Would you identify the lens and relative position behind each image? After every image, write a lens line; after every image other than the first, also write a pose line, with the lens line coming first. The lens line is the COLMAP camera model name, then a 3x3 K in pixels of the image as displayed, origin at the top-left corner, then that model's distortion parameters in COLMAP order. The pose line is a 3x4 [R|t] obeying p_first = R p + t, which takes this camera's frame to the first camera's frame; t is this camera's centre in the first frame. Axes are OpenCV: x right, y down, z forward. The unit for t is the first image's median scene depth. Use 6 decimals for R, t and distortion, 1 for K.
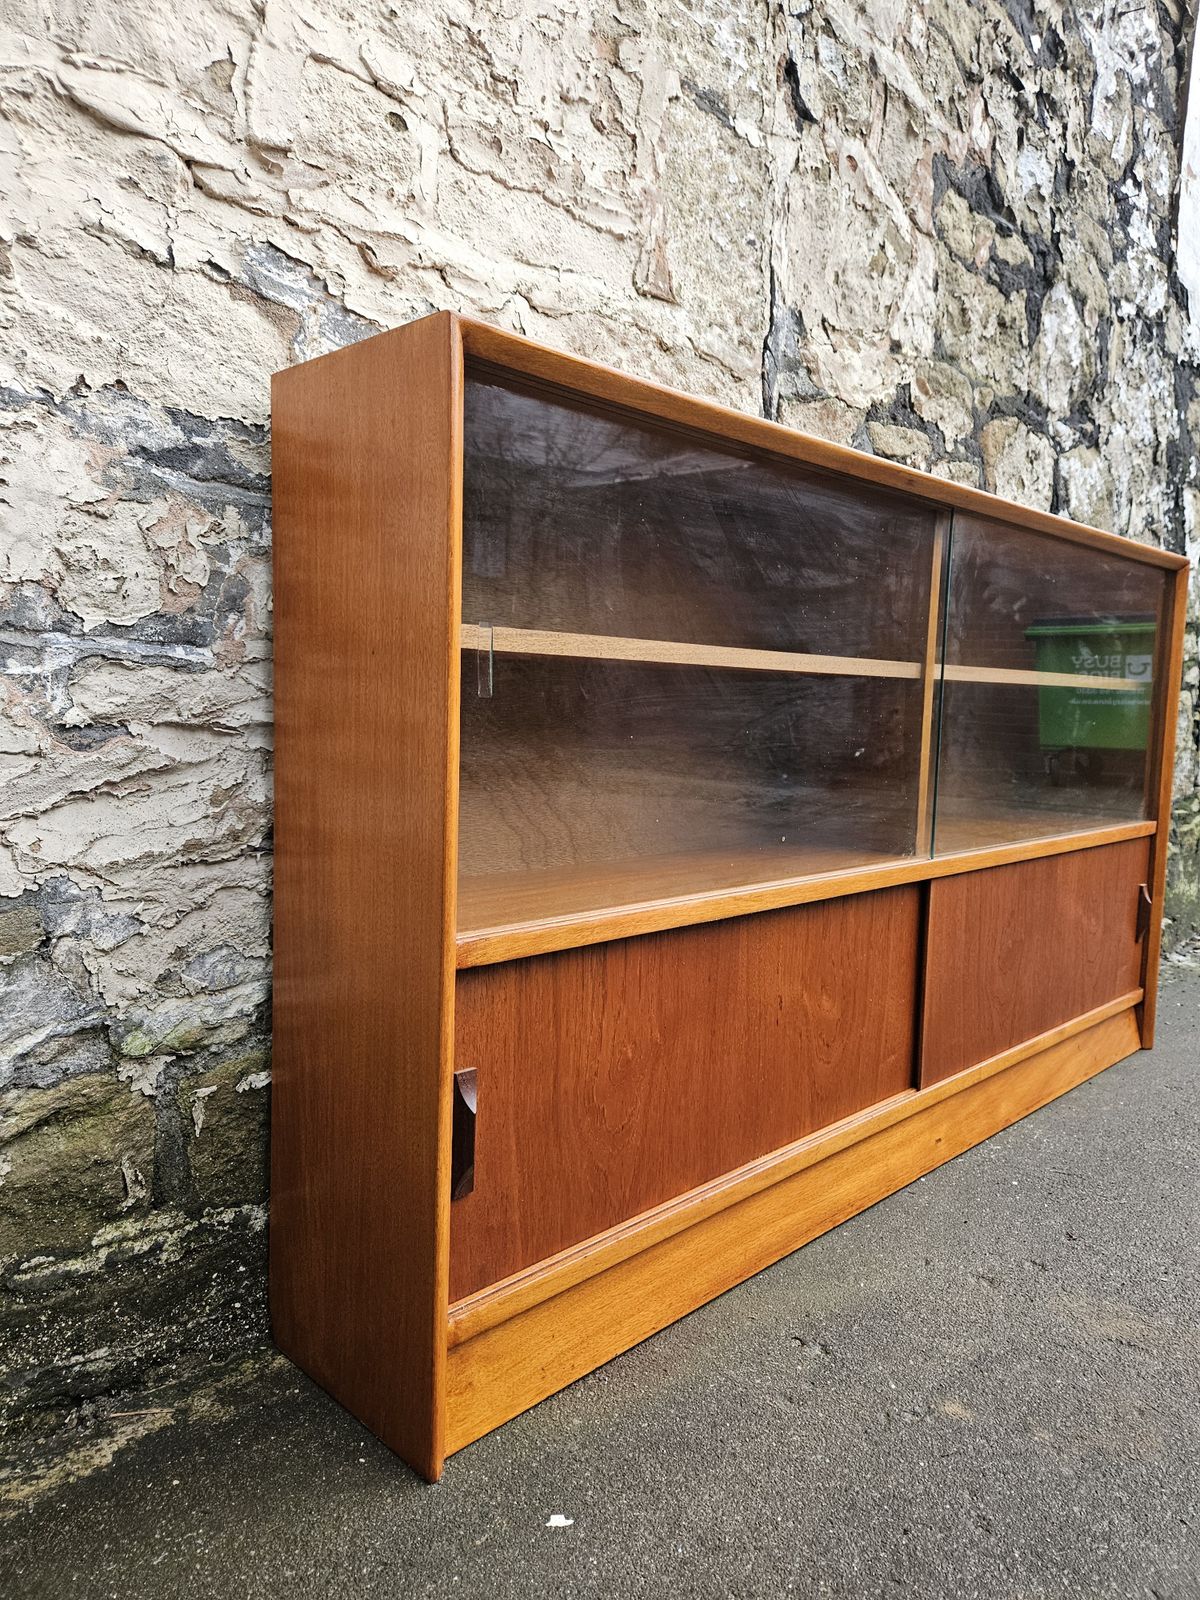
lens RADIAL K [[1067.0, 0, 605.1], [0, 1067.0, 791.7], [0, 0, 1]] dist [0.073193, -0.059565]
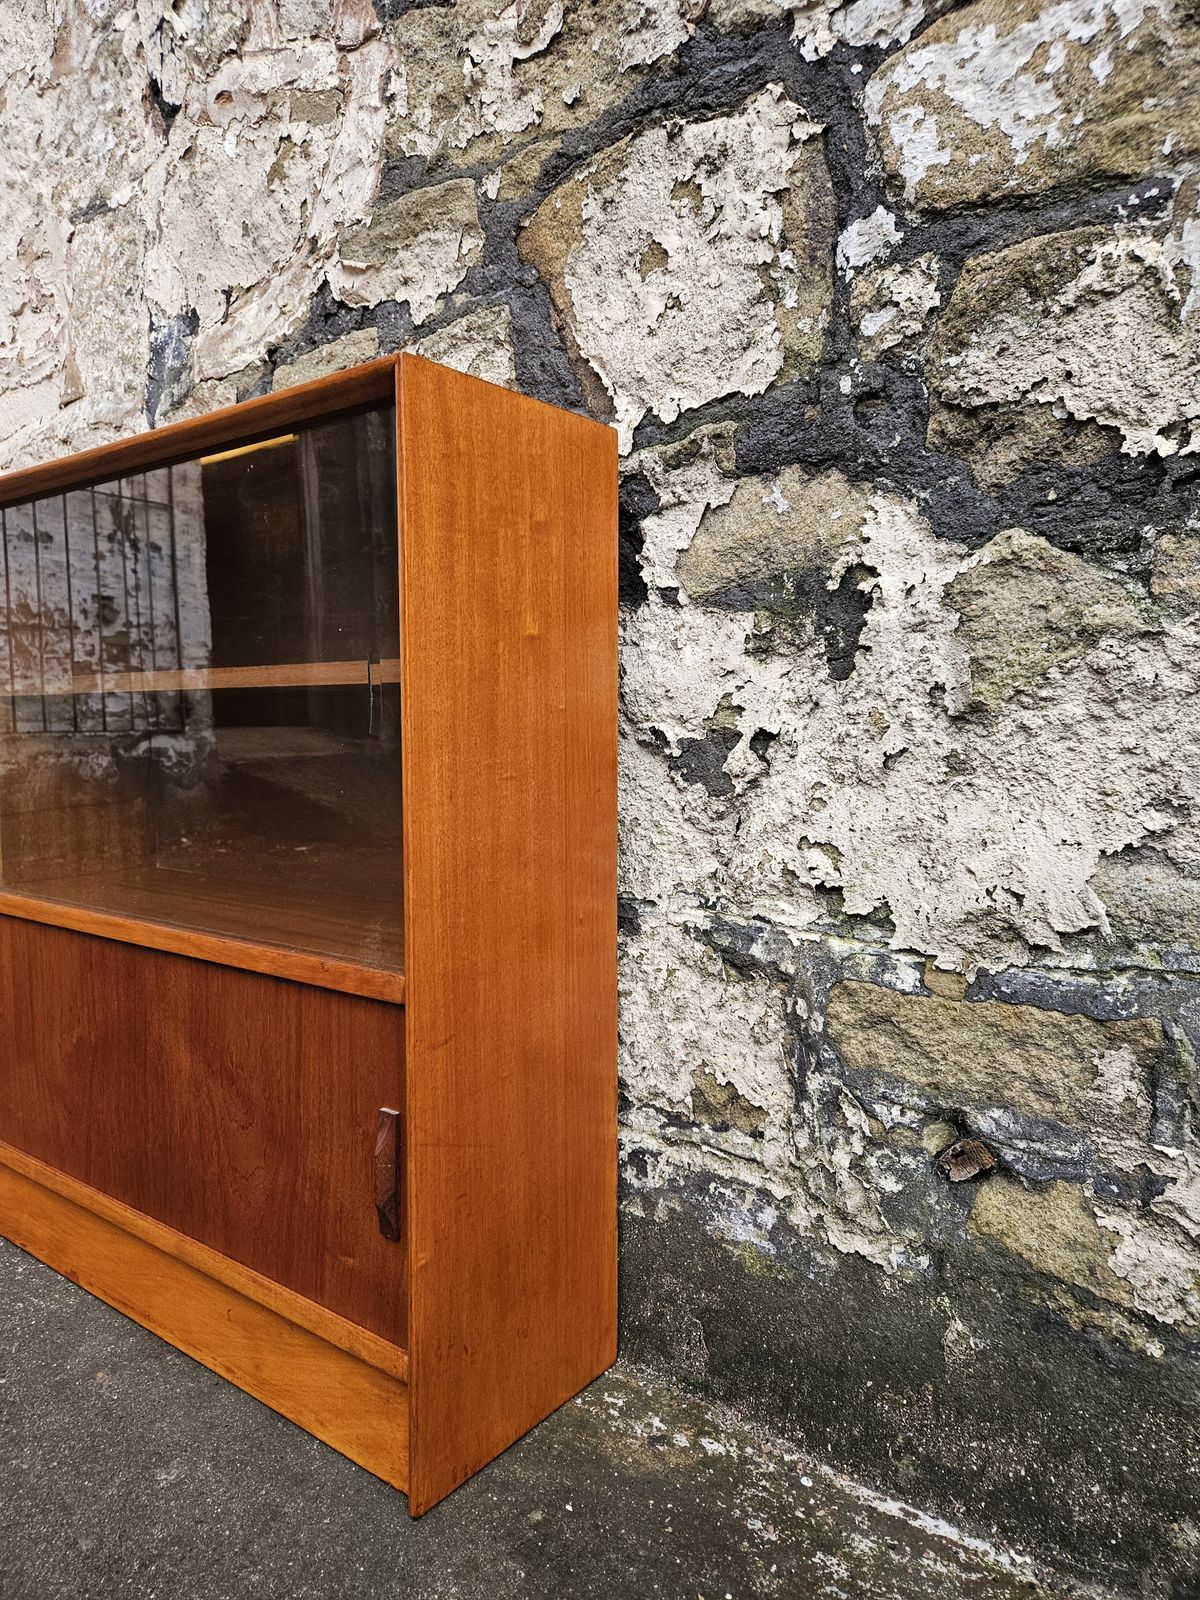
lens RADIAL K [[1067.0, 0, 600.3], [0, 1067.0, 807.0], [0, 0, 1]] dist [0.073193, -0.059565]
pose [[0.116373, 0.046440, -0.992119, 1.280469], [-0.084725, 0.995729, 0.036671, -0.086617], [0.989585, 0.079790, 0.119810, 1.386075]]
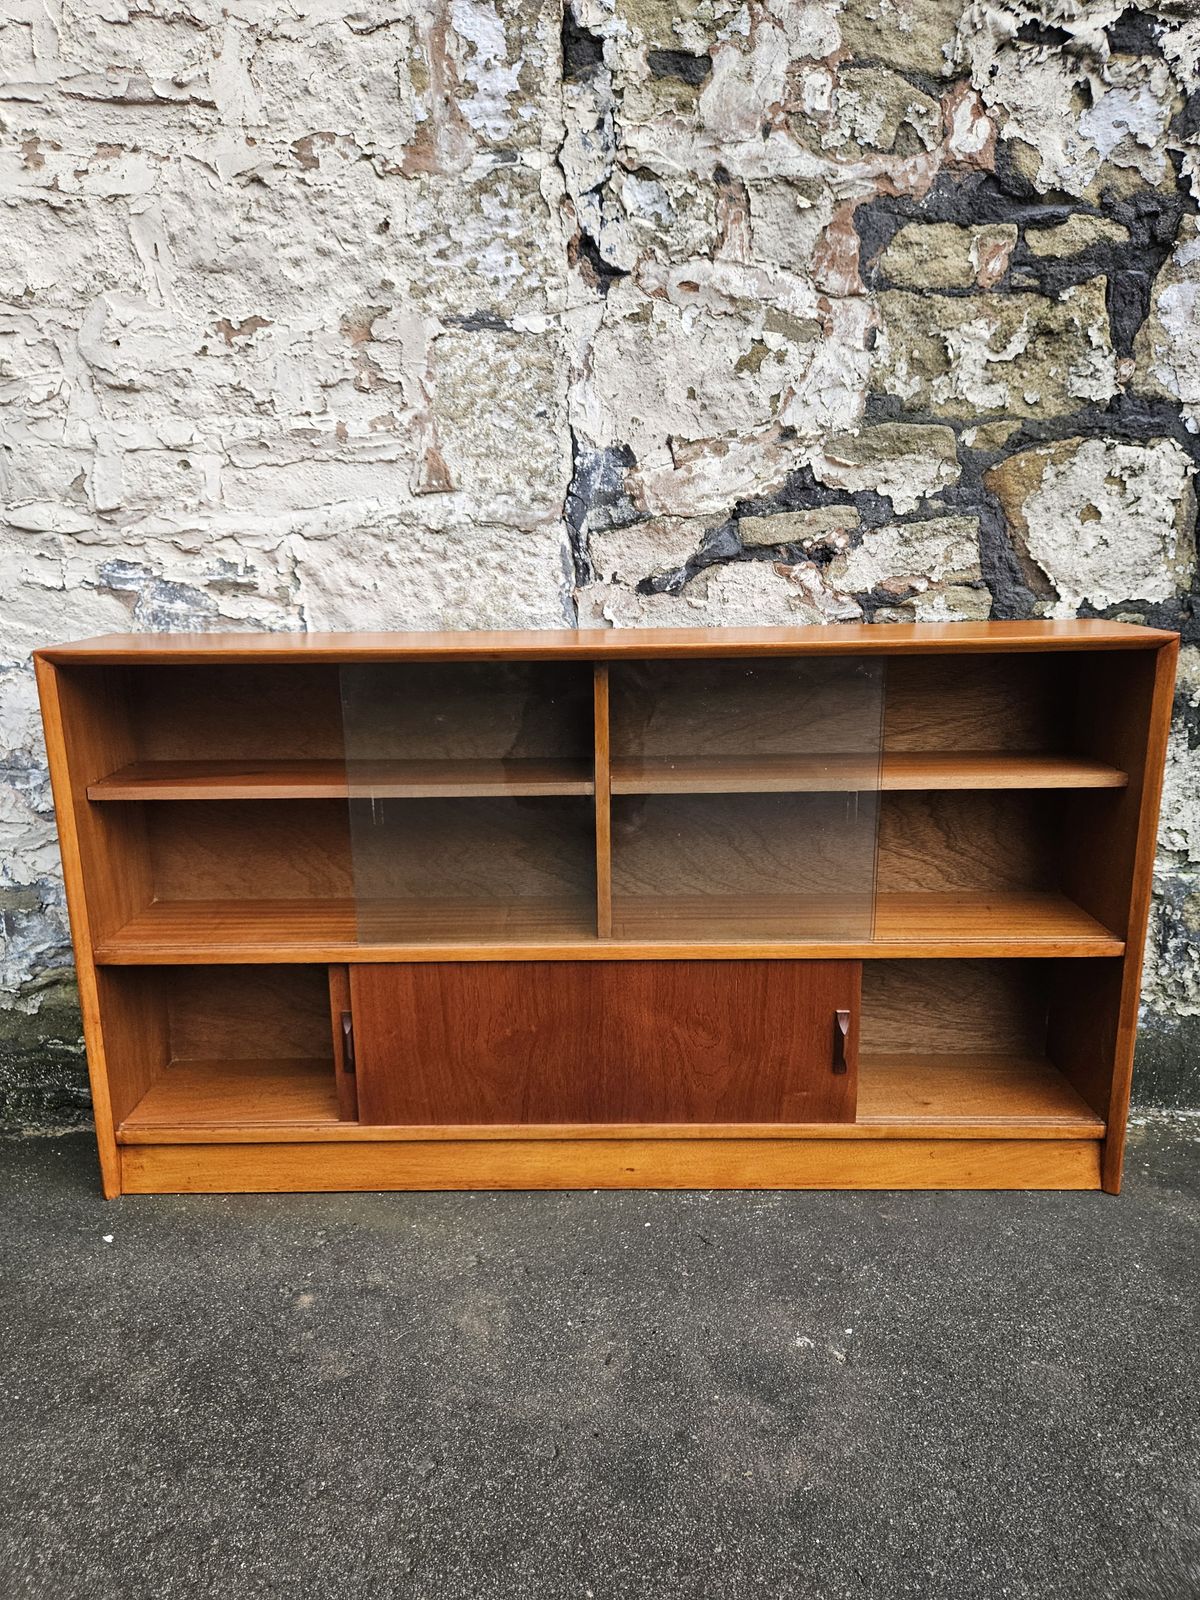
lens RADIAL K [[1067.0, 0, 582.1], [0, 1067.0, 787.9], [0, 0, 1]] dist [0.073193, -0.059565]
pose [[0.694232, 0.127782, -0.708318, 1.082617], [-0.027230, 0.988073, 0.151562, -0.281989], [0.719236, -0.085932, 0.689431, 0.173654]]
